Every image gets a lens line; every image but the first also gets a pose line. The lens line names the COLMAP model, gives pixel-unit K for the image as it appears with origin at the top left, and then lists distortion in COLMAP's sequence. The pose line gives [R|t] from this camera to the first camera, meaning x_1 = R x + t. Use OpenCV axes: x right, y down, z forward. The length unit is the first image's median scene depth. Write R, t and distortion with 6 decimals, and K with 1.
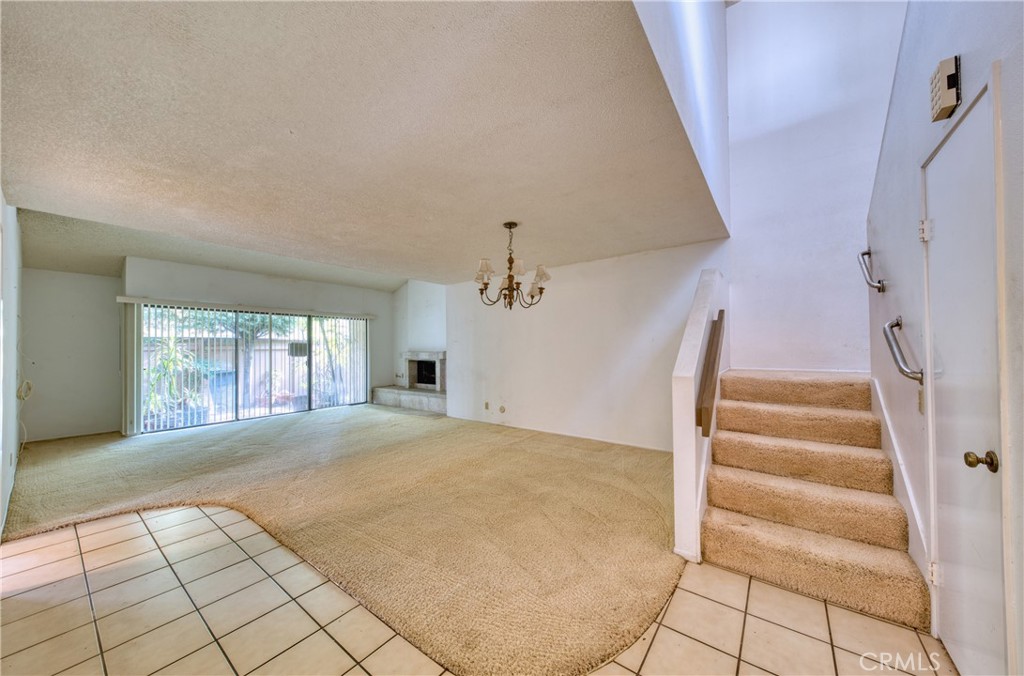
lens RADIAL K [[343.8, 0, 515.9], [0, 343.8, 345.2], [0, 0, 1]] dist [0.000317, -0.000036]
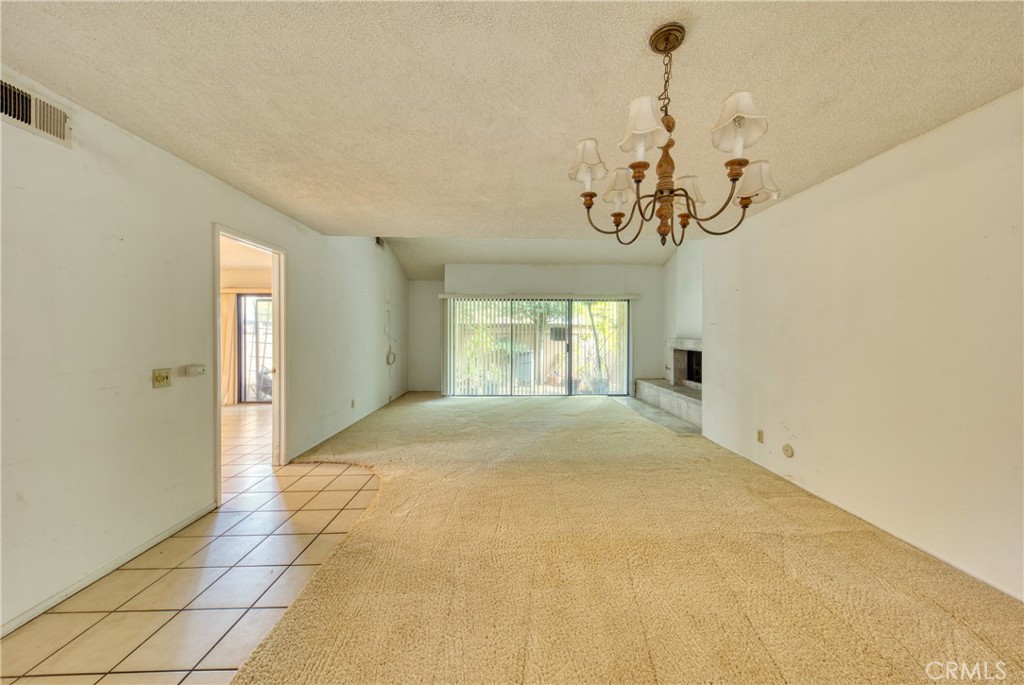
lens RADIAL K [[350.8, 0, 512.6], [0, 350.8, 337.7], [0, 0, 1]] dist [0.010246, -0.000028]
pose [[0.627764, 0.018218, -0.778191, 0.089776], [-0.000732, 0.999739, 0.022814, 0.000118], [0.778404, -0.013752, 0.627613, 0.258231]]
